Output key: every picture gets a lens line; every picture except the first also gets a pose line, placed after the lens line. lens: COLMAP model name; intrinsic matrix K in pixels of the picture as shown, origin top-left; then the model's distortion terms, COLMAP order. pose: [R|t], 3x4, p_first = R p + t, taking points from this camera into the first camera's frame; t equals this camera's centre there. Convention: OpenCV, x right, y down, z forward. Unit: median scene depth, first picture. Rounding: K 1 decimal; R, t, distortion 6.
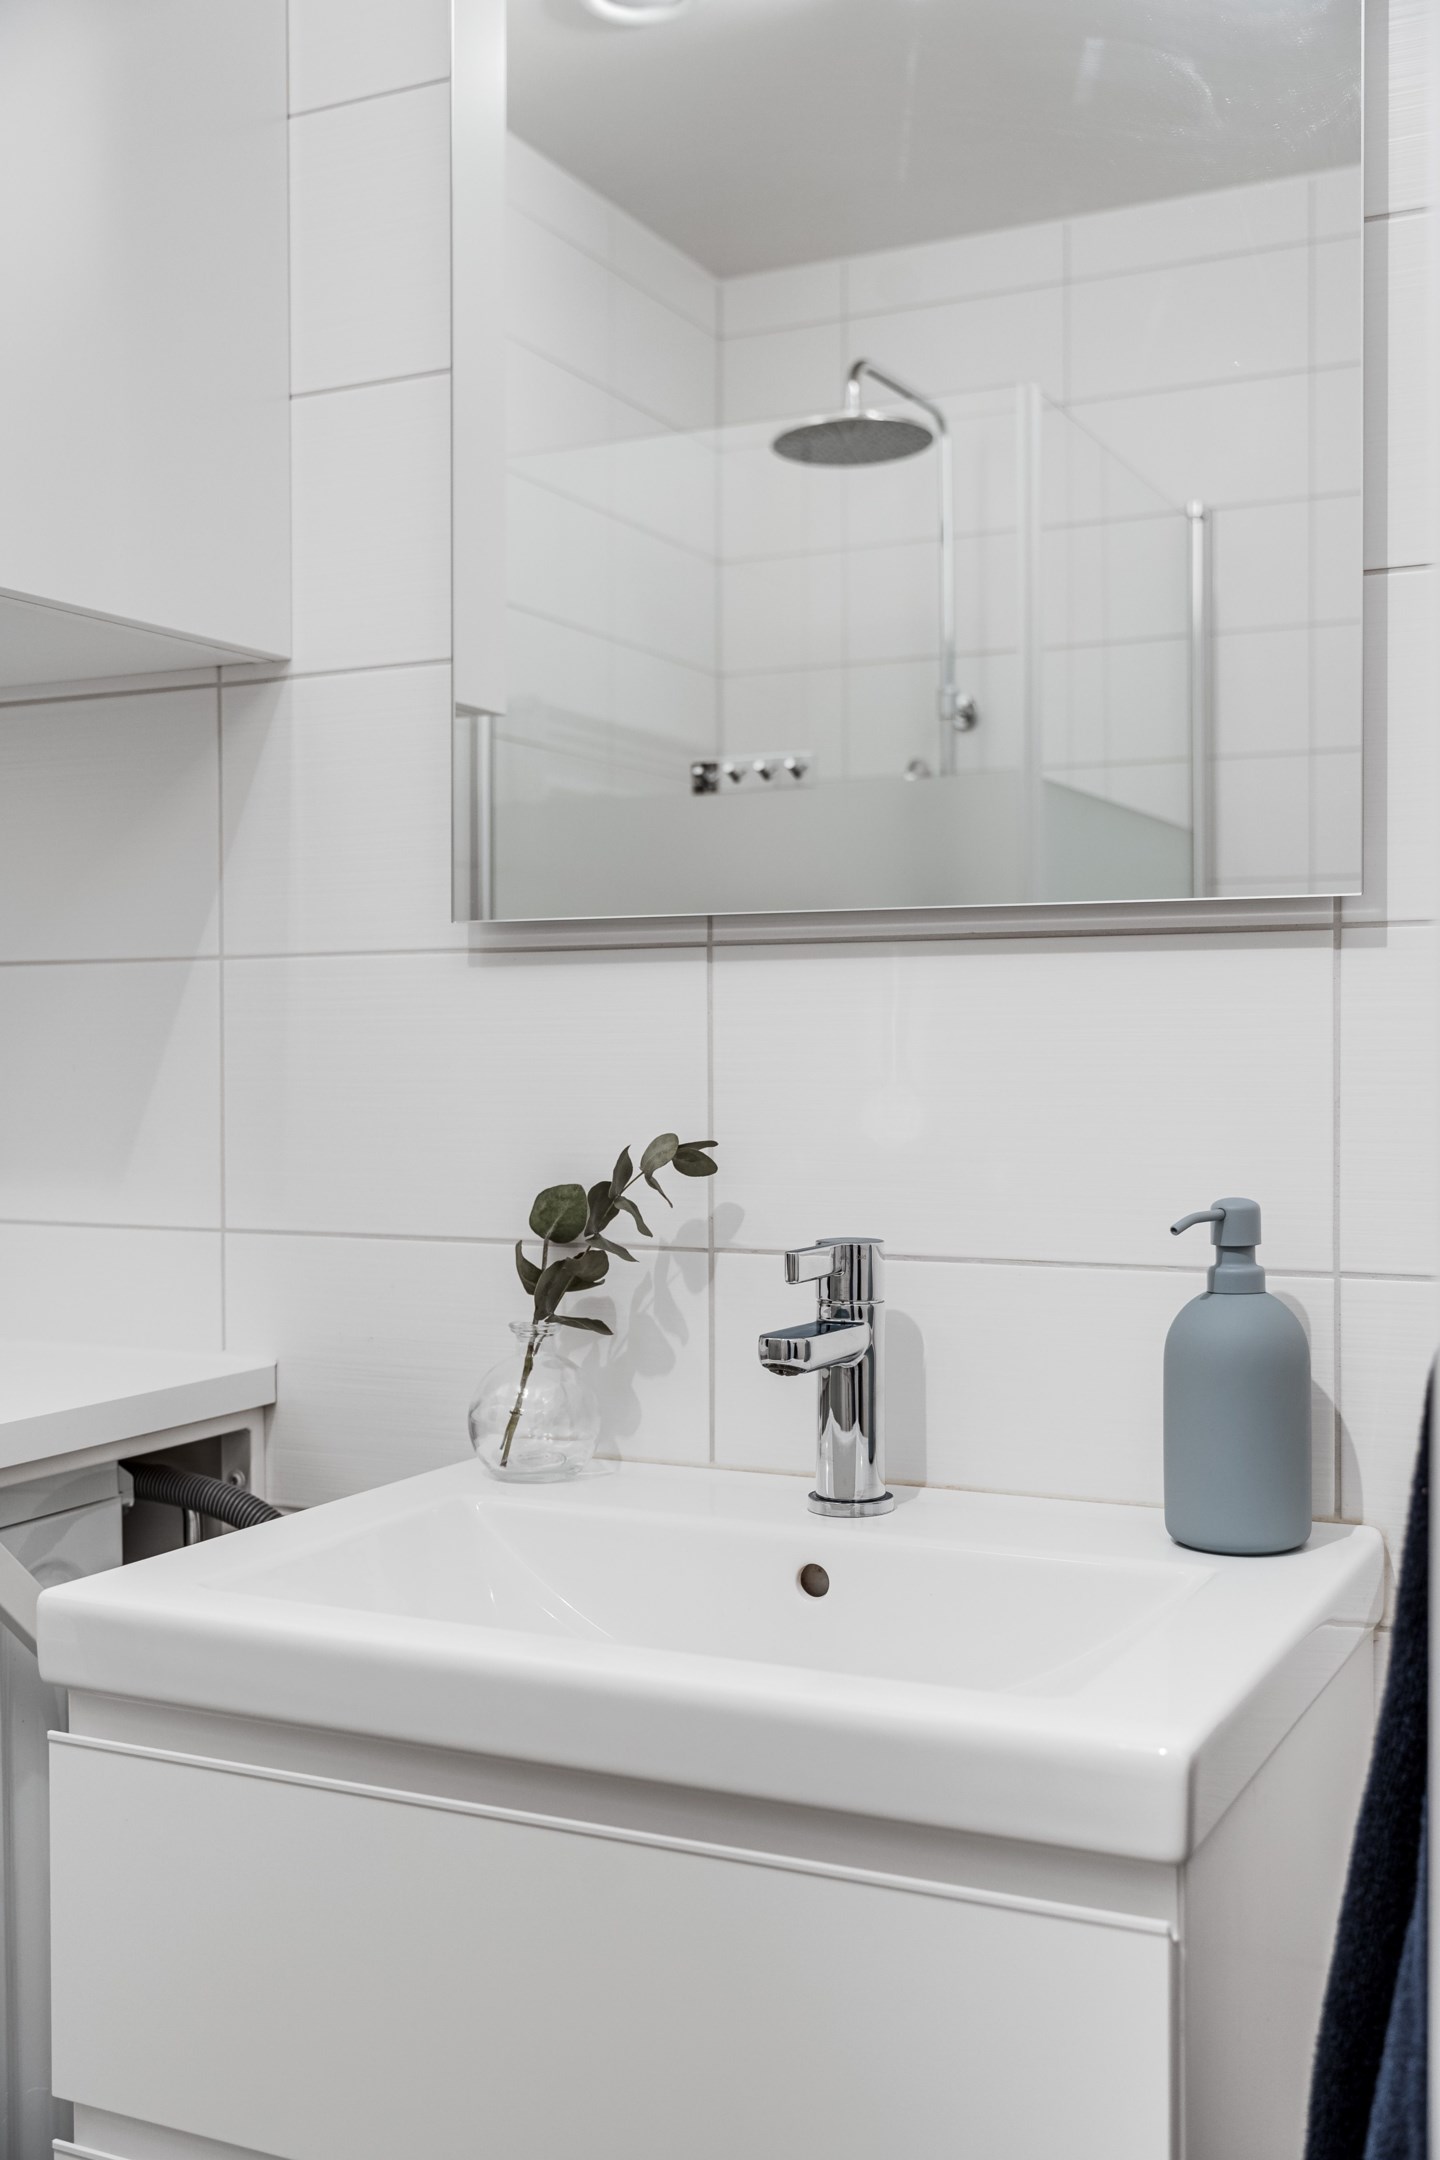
lens RADIAL K [[2243.2, 0, 719.2], [0, 2243.2, 1075.7], [0, 0, 1]] dist [0.001303, 0.000000]
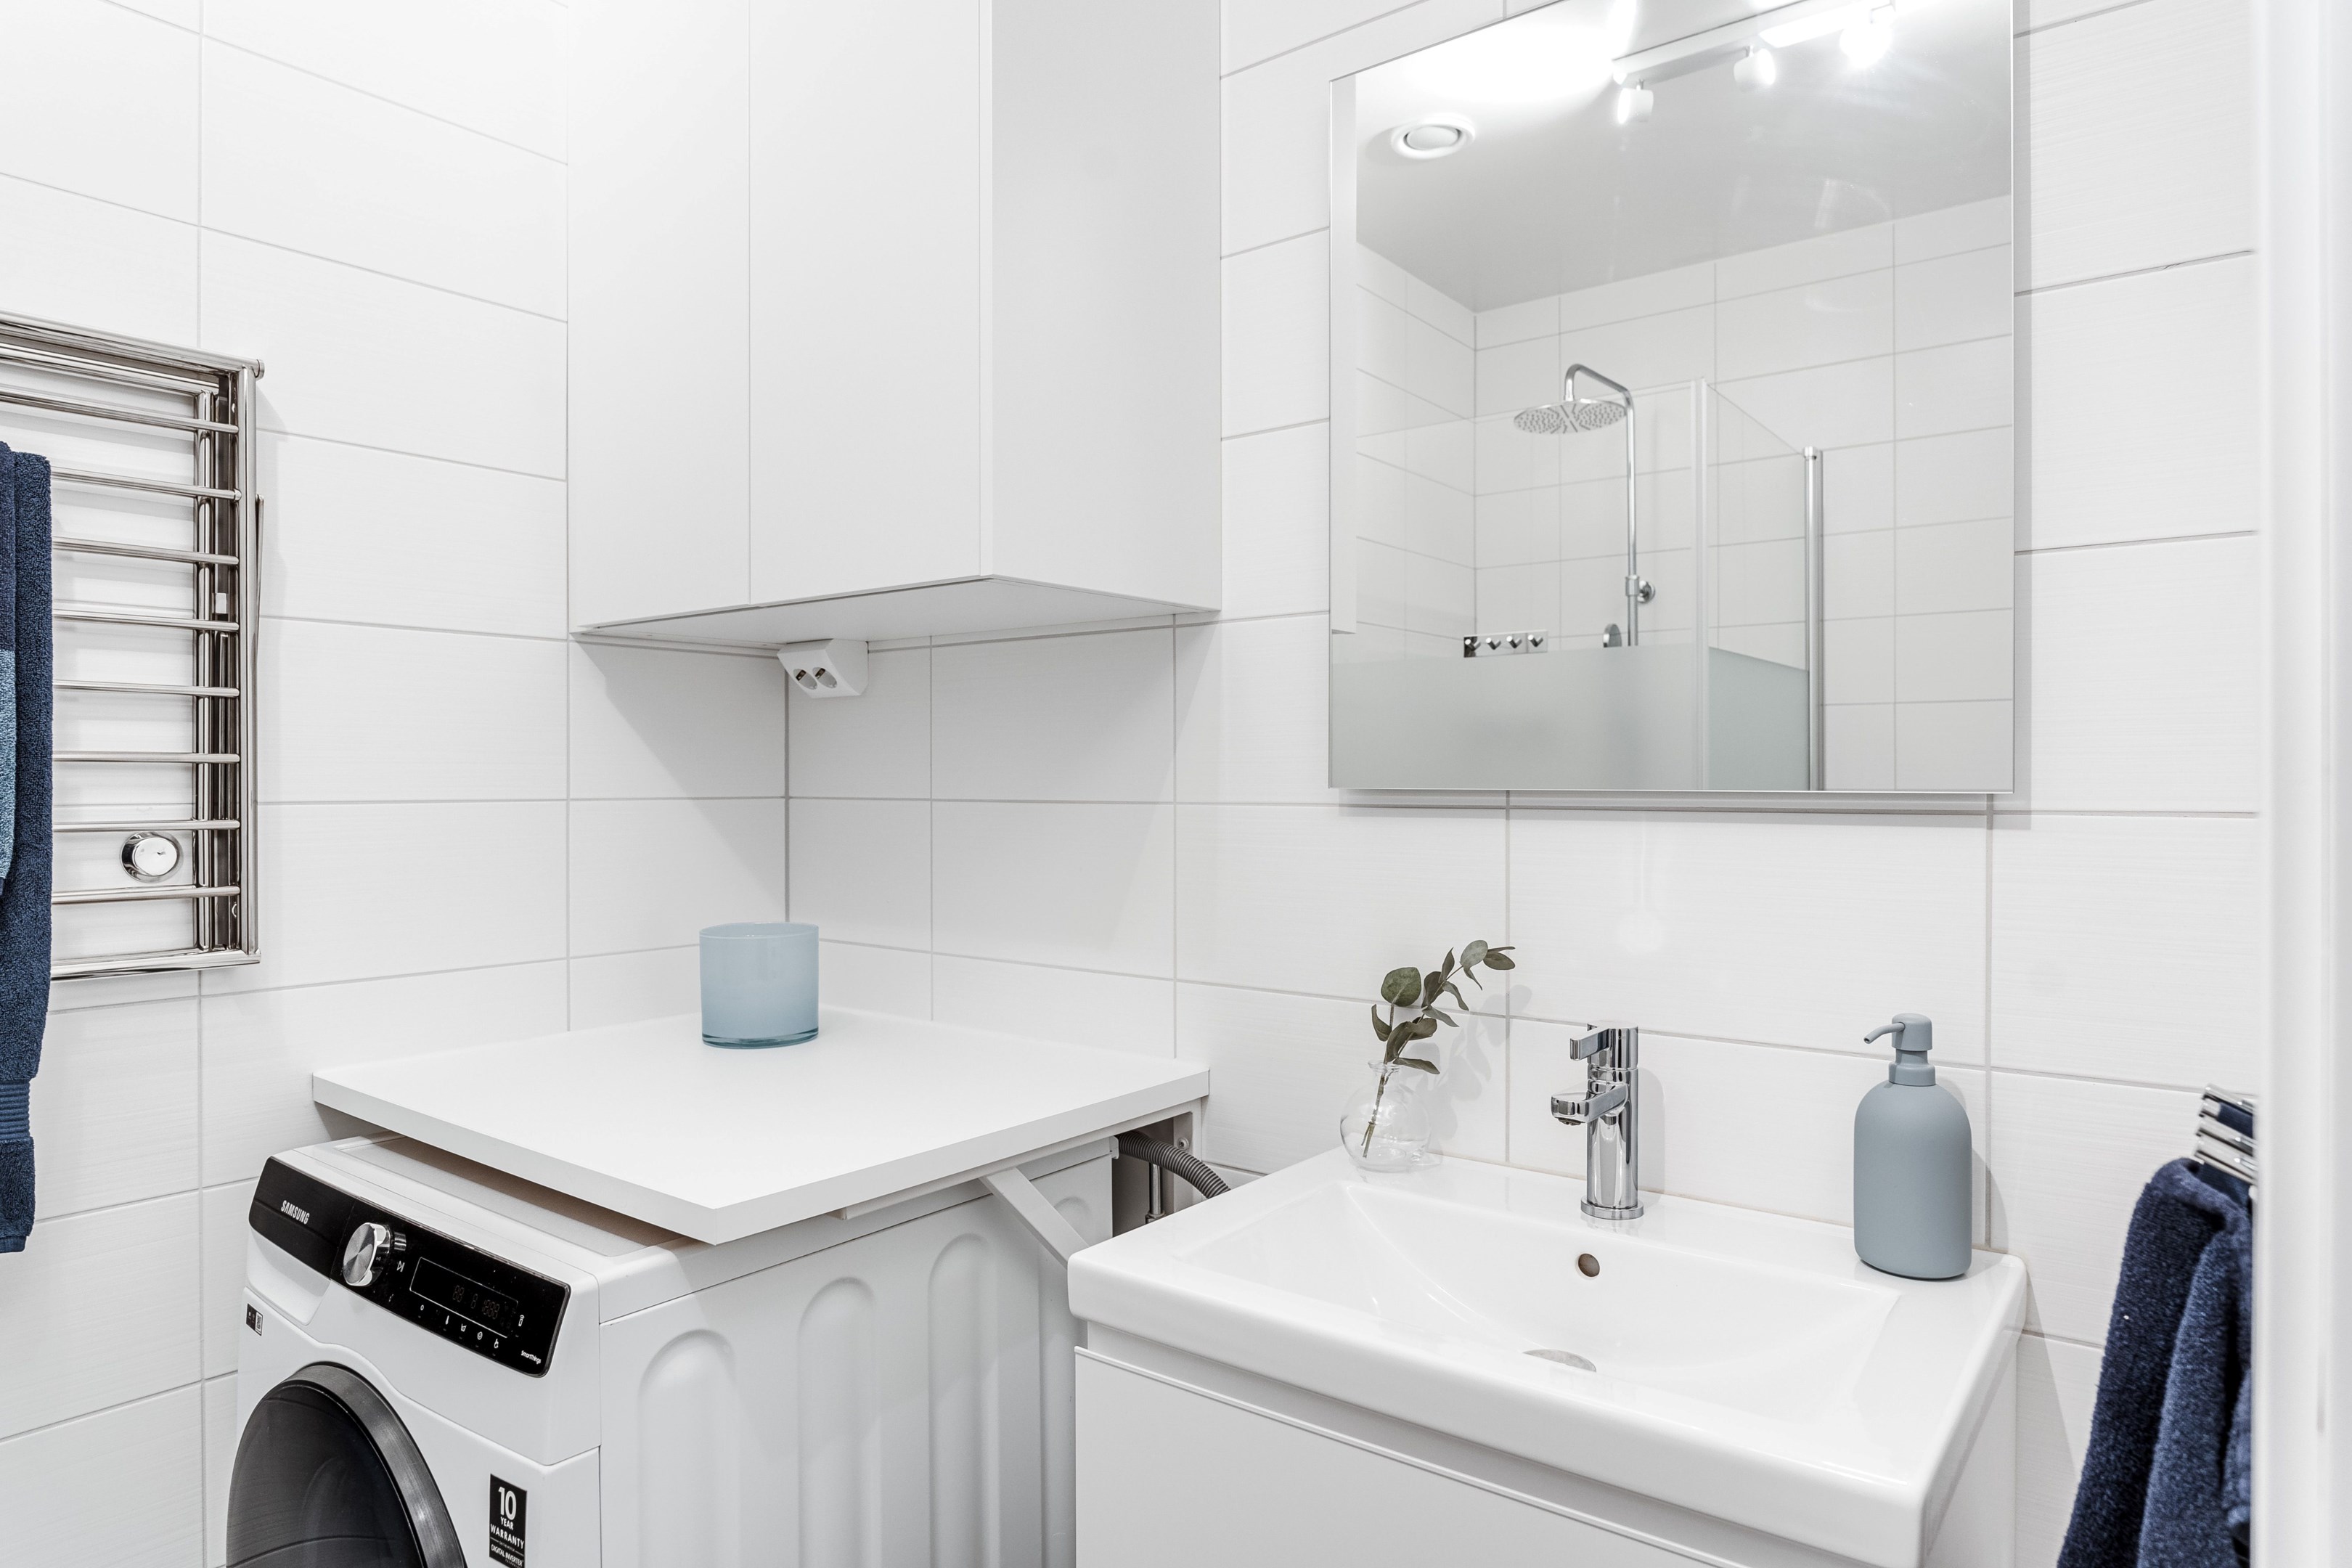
lens RADIAL K [[1396.4, 0, 1172.4], [0, 1396.4, 784.3], [0, 0, 1]] dist [-0.021978, 0.010316]
pose [[0.980487, 0.002928, -0.196564, -0.039586], [-0.003942, 0.999981, -0.004772, -0.068248], [0.196546, 0.005454, 0.980479, 0.067873]]
